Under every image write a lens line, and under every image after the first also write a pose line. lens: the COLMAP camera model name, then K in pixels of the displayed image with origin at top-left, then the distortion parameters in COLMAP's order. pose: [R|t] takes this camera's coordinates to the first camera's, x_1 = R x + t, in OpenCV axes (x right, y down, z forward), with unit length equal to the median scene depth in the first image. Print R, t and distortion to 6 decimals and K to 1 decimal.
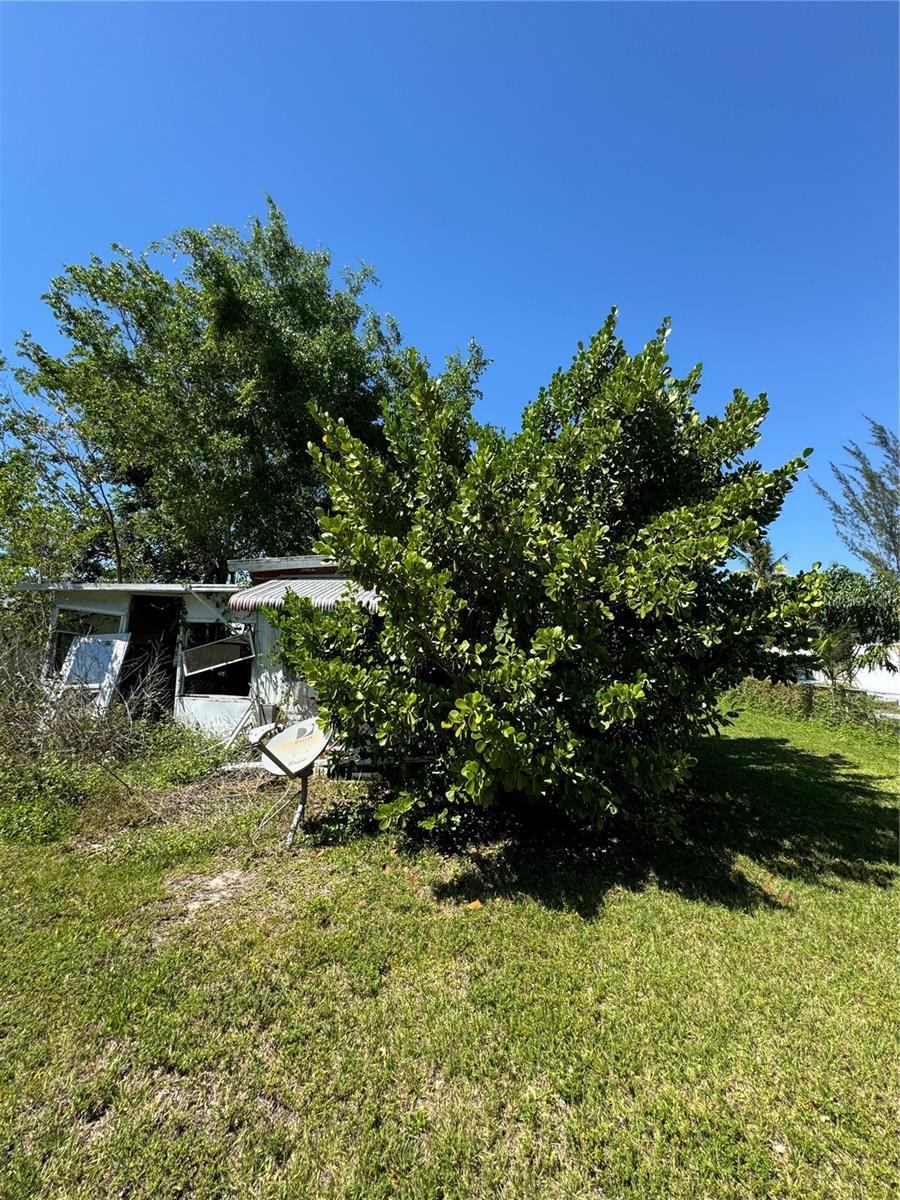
lens RADIAL K [[481.1, 0, 453.6], [0, 481.1, 602.7], [0, 0, 1]] dist [-0.001721, -0.000359]
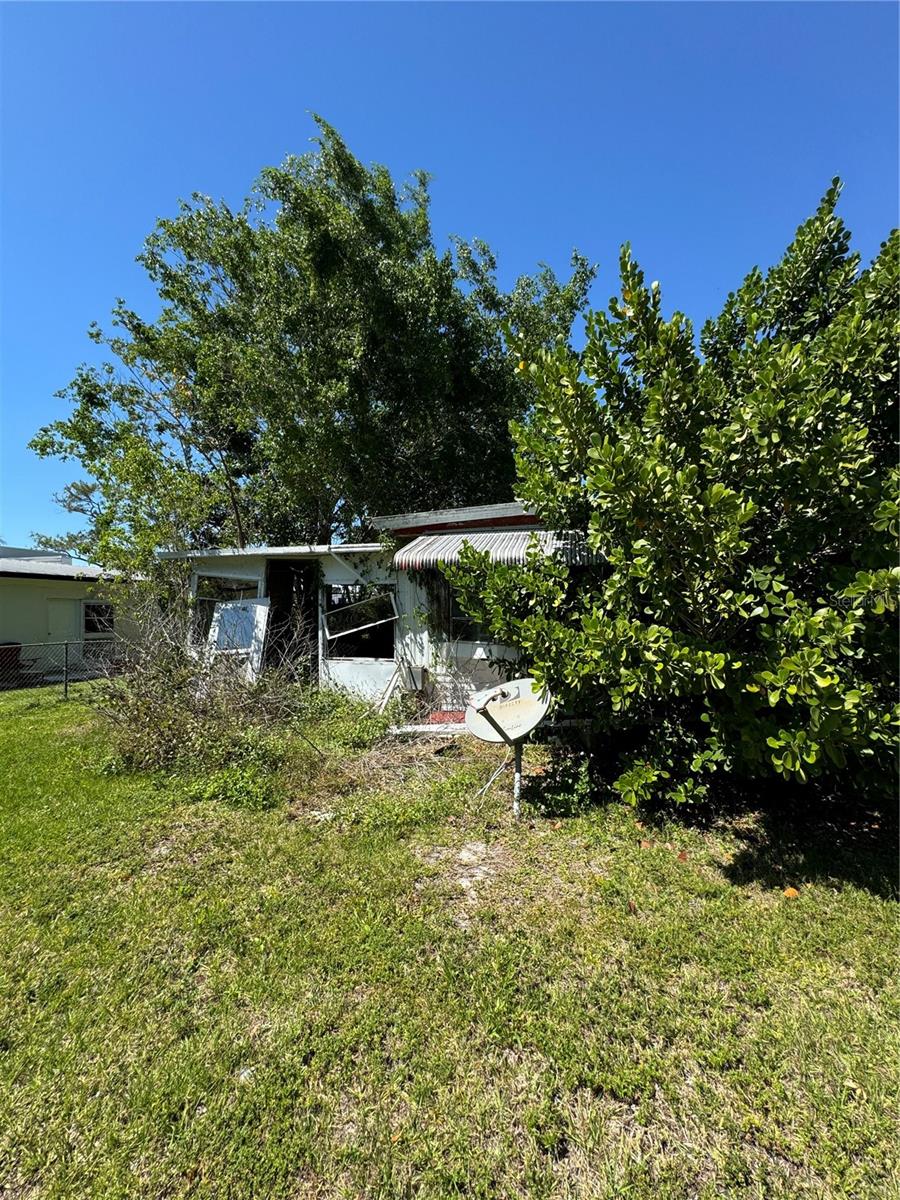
lens RADIAL K [[481.1, 0, 445.2], [0, 481.1, 601.1], [0, 0, 1]] dist [-0.001721, -0.000359]
pose [[0.993743, -0.031049, -0.107292, -0.214913], [0.039843, 0.995932, 0.080823, 0.004515], [0.104346, -0.084592, 0.990937, 0.055098]]
